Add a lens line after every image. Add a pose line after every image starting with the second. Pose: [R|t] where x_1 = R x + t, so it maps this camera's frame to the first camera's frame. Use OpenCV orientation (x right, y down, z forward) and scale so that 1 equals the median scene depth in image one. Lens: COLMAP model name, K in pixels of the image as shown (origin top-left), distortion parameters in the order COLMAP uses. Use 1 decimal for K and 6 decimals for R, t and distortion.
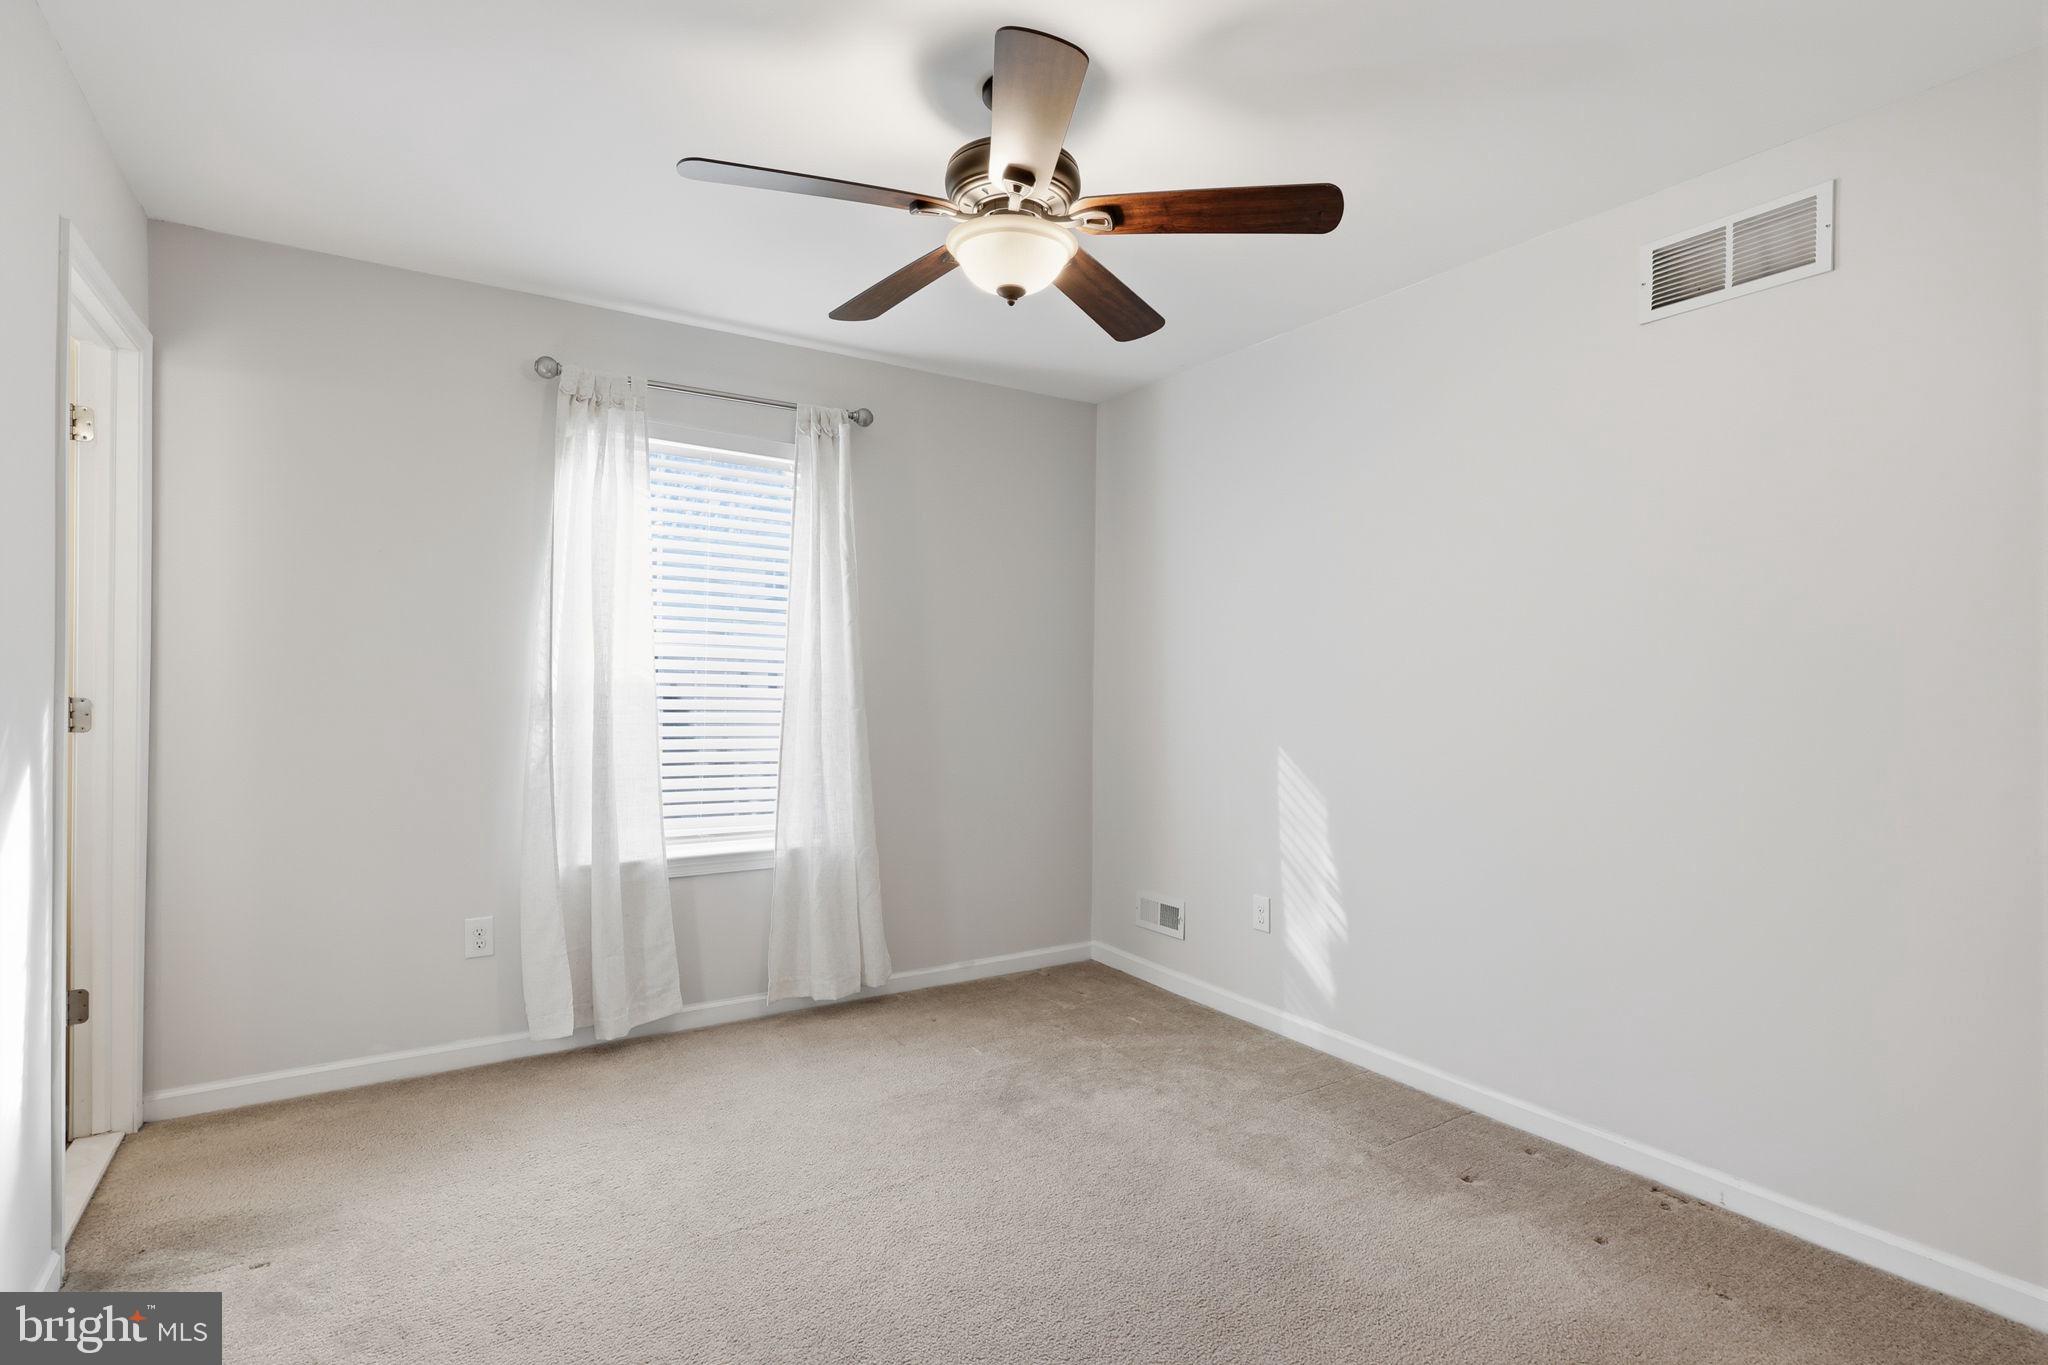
lens RADIAL K [[1002.7, 0, 1024.3], [0, 1002.7, 691.9], [0, 0, 1]] dist [0.003107, -0.000317]
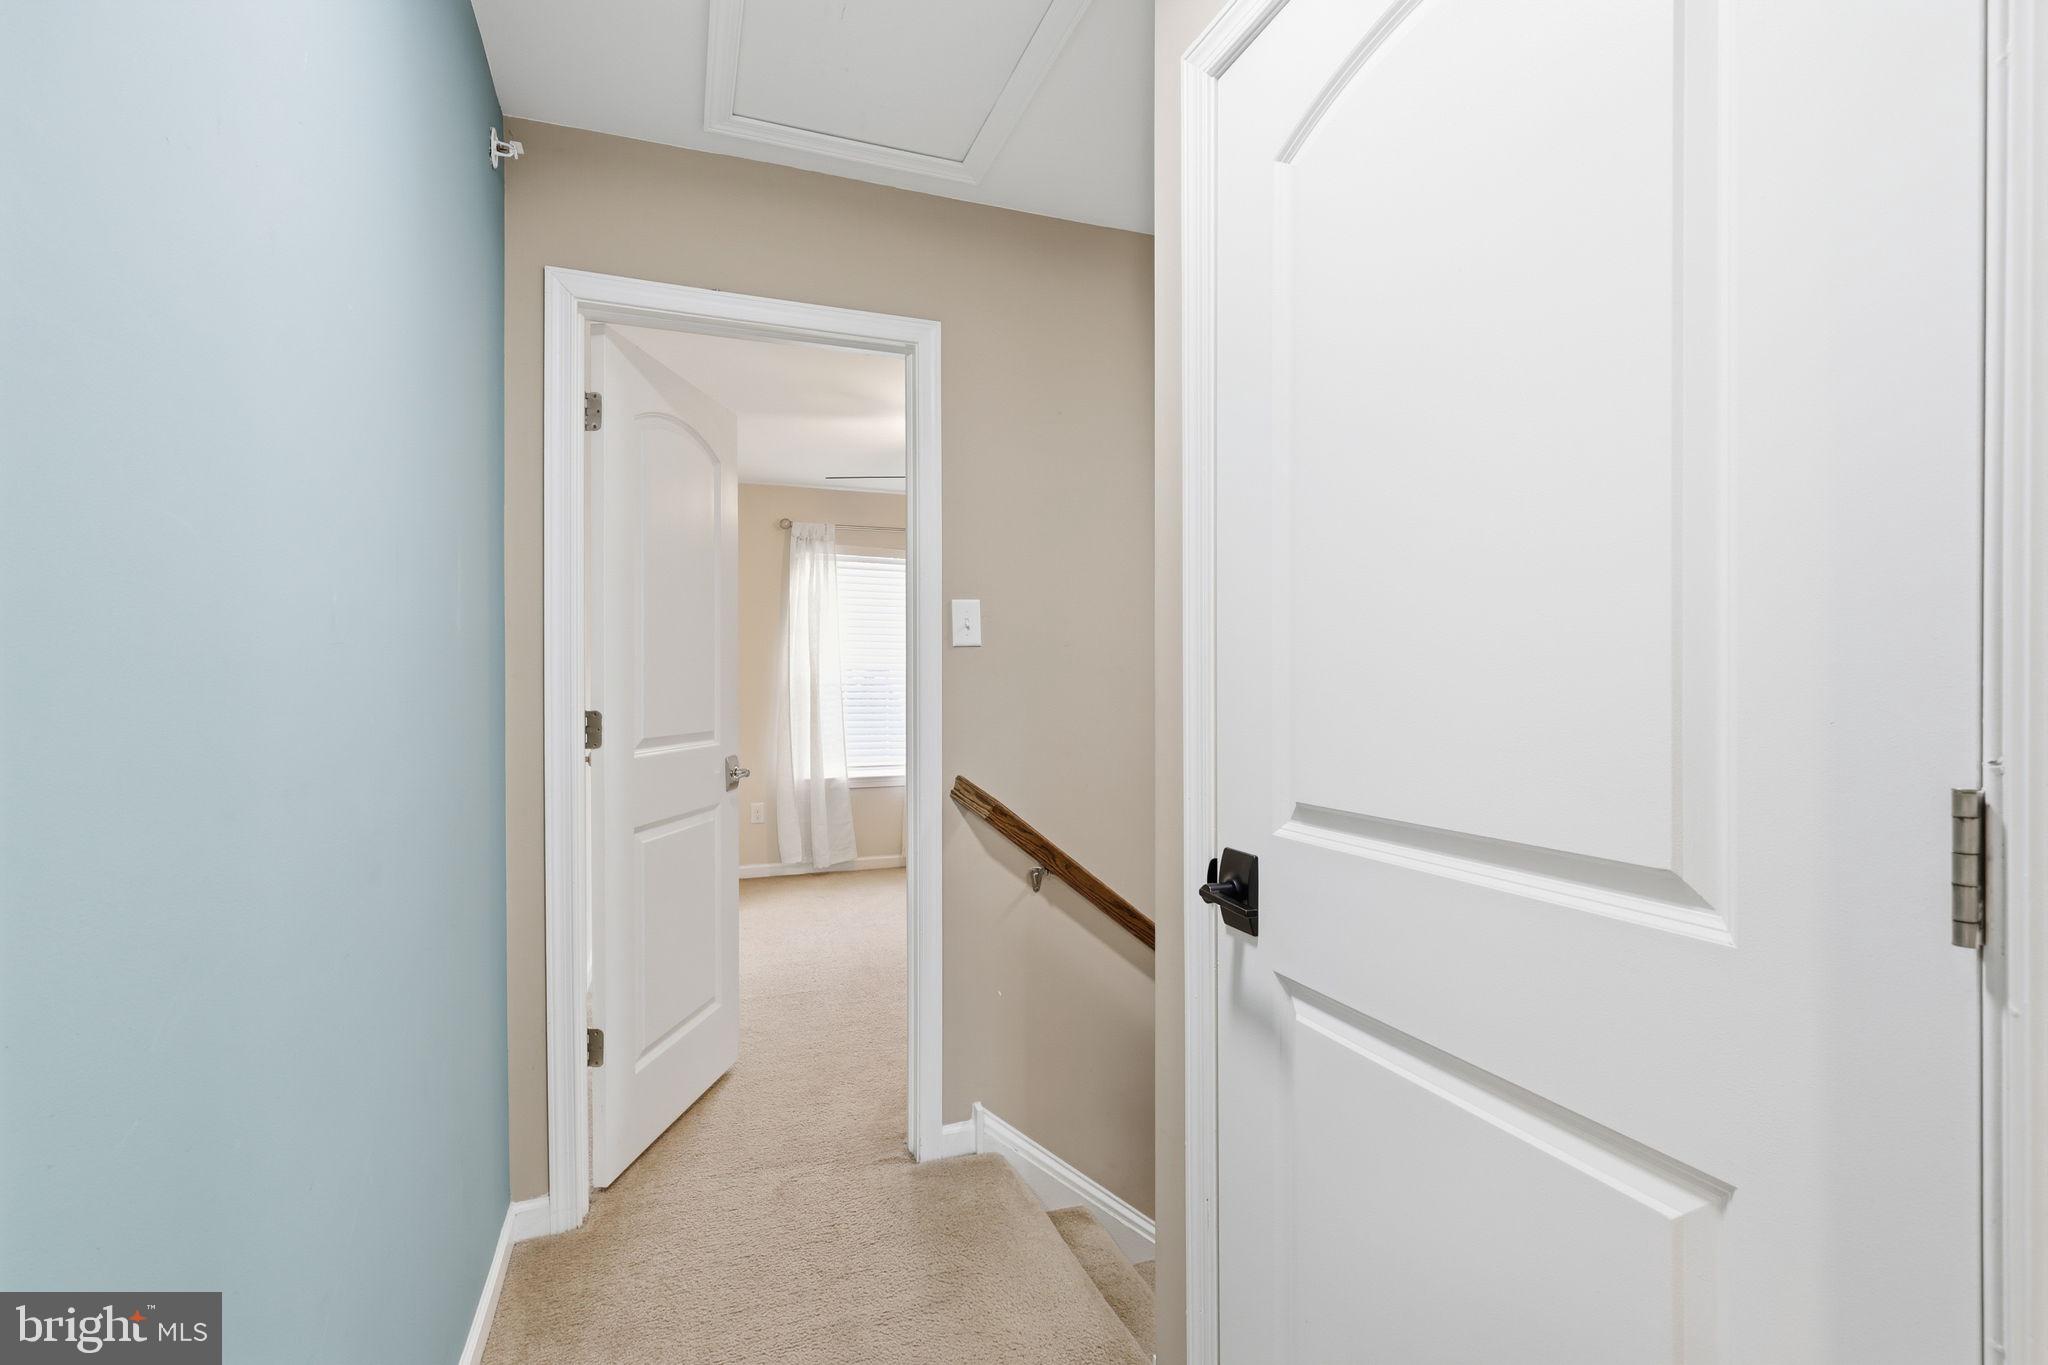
lens RADIAL K [[1002.7, 0, 1020.4], [0, 1002.7, 688.4], [0, 0, 1]] dist [0.003107, -0.000317]
pose [[0.980139, -0.012988, -0.197886, 0.349793], [0.013573, 0.999907, 0.001599, 0.001105], [0.197846, -0.004253, 0.980224, -0.813704]]
